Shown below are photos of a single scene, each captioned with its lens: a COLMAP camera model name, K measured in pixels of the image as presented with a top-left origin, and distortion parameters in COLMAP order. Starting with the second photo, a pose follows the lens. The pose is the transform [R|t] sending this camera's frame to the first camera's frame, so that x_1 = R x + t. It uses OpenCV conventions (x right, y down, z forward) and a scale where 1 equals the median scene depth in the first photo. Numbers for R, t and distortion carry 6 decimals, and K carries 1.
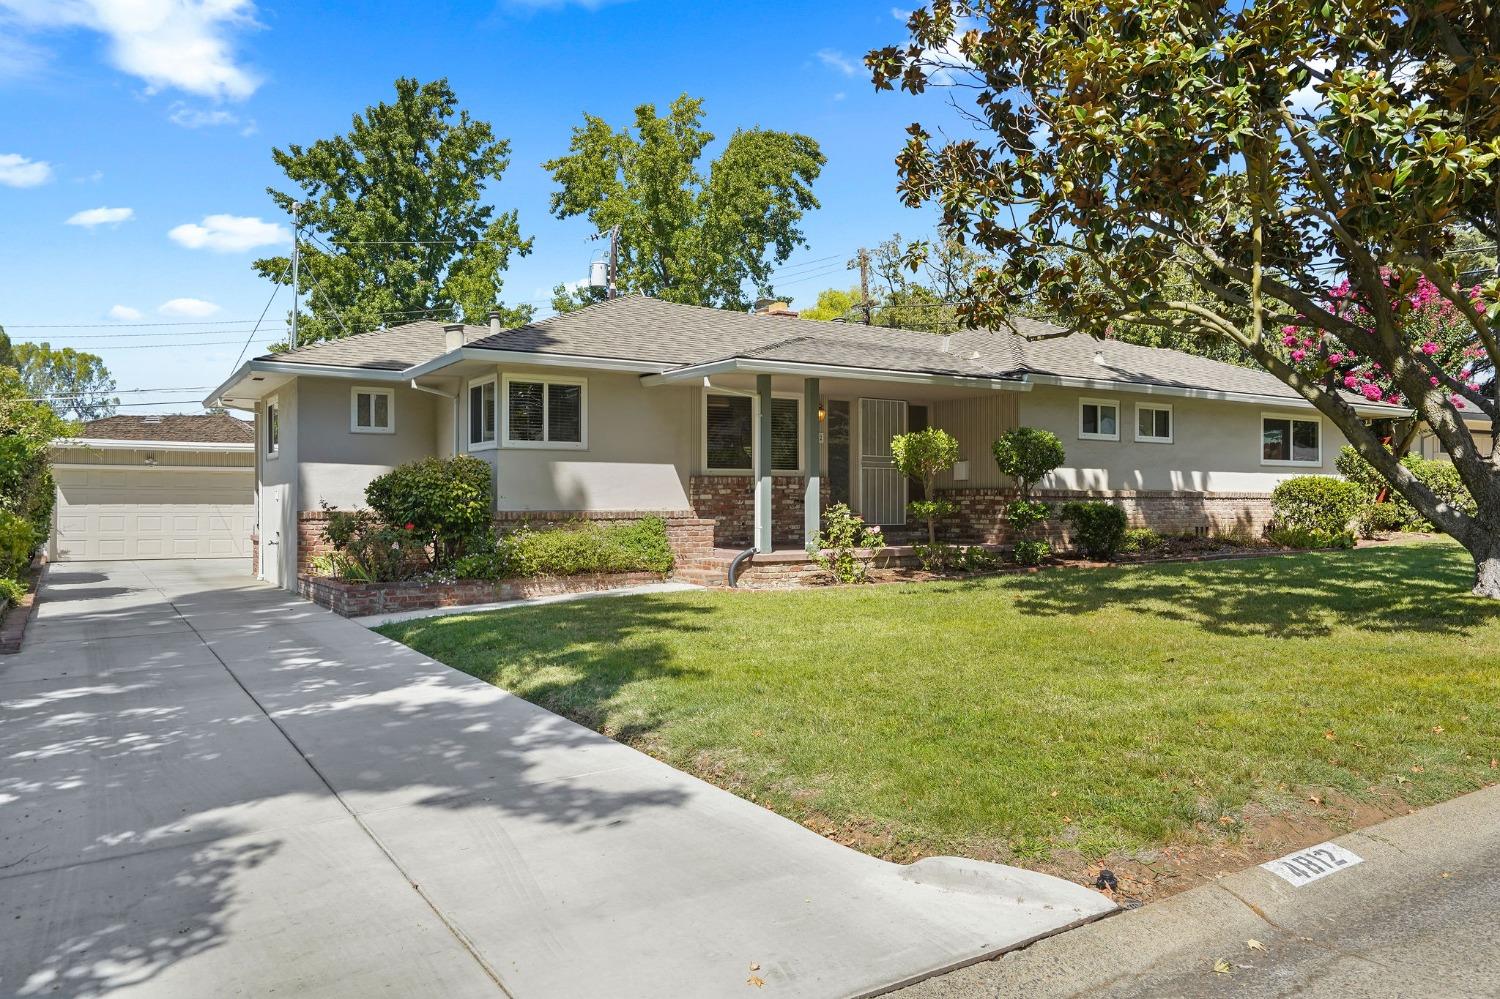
lens RADIAL K [[1043.1, 0, 752.6], [0, 1043.1, 503.6], [0, 0, 1]] dist [0.000244, 0.000469]
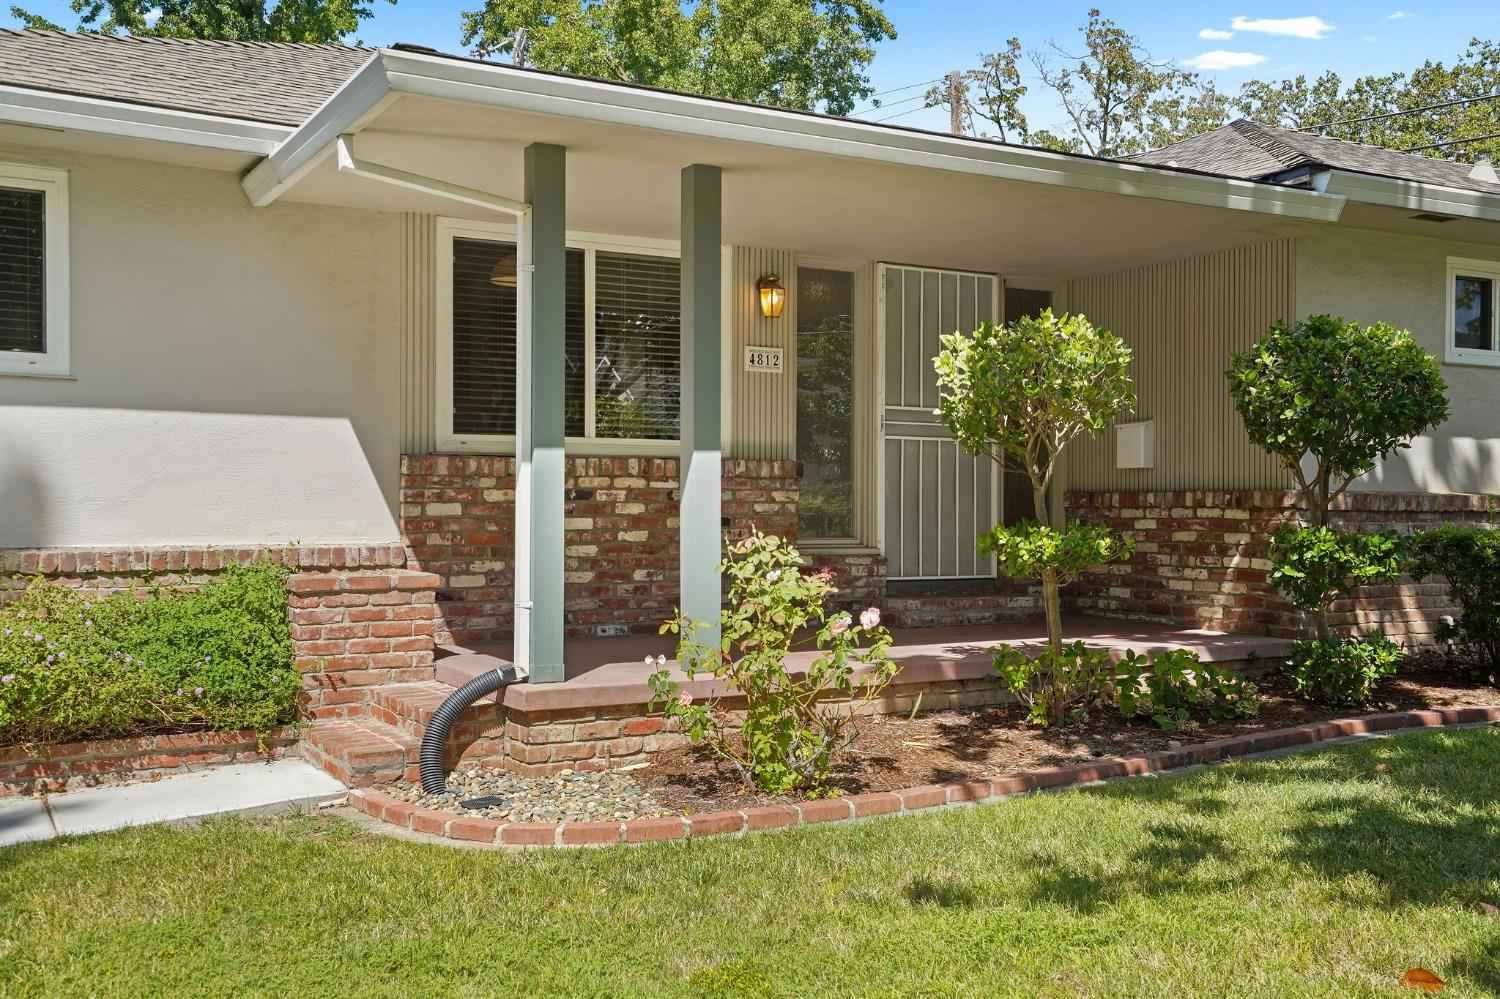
lens RADIAL K [[1475.6, 0, 746.6], [0, 1475.6, 504.3], [0, 0, 1]] dist [0.073931, 0.000000]
pose [[0.998717, 0.003370, -0.050522, 0.088023], [-0.003584, 0.999985, -0.004152, -0.006354], [0.050508, 0.004328, 0.998714, 0.465661]]
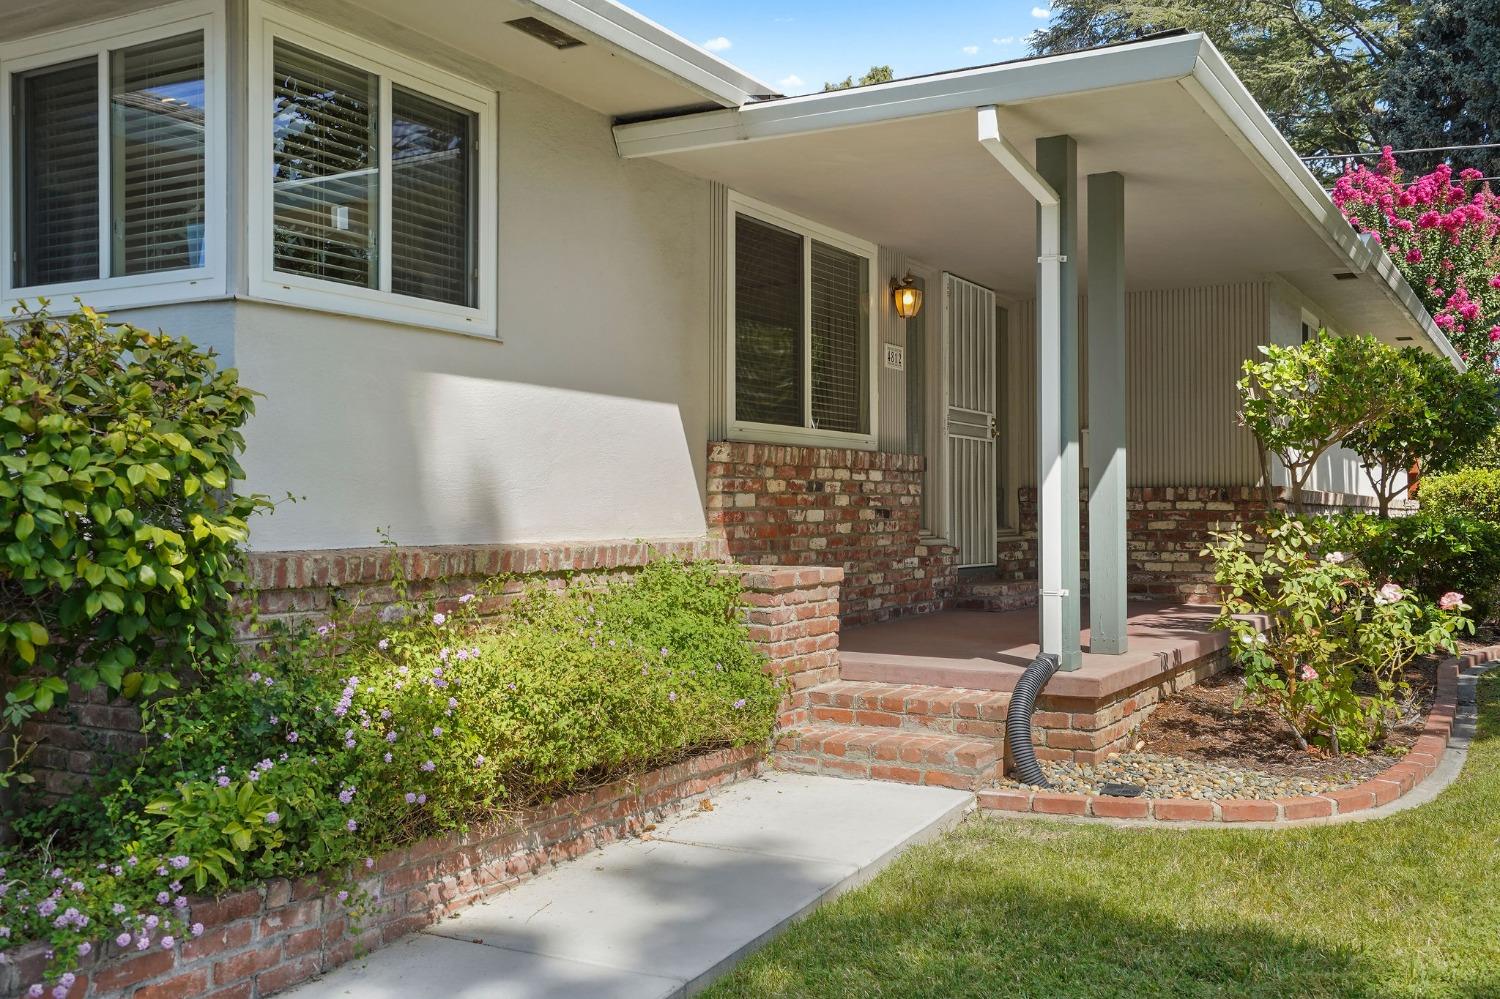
lens RADIAL K [[1394.3, 0, 752.4], [0, 1394.3, 488.4], [0, 0, 1]] dist [0.041924, 0.000000]
pose [[0.890943, 0.008378, 0.454039, -0.249506], [-0.000065, 0.999832, -0.018322, -0.001839], [-0.454116, 0.016294, 0.890794, 0.568525]]
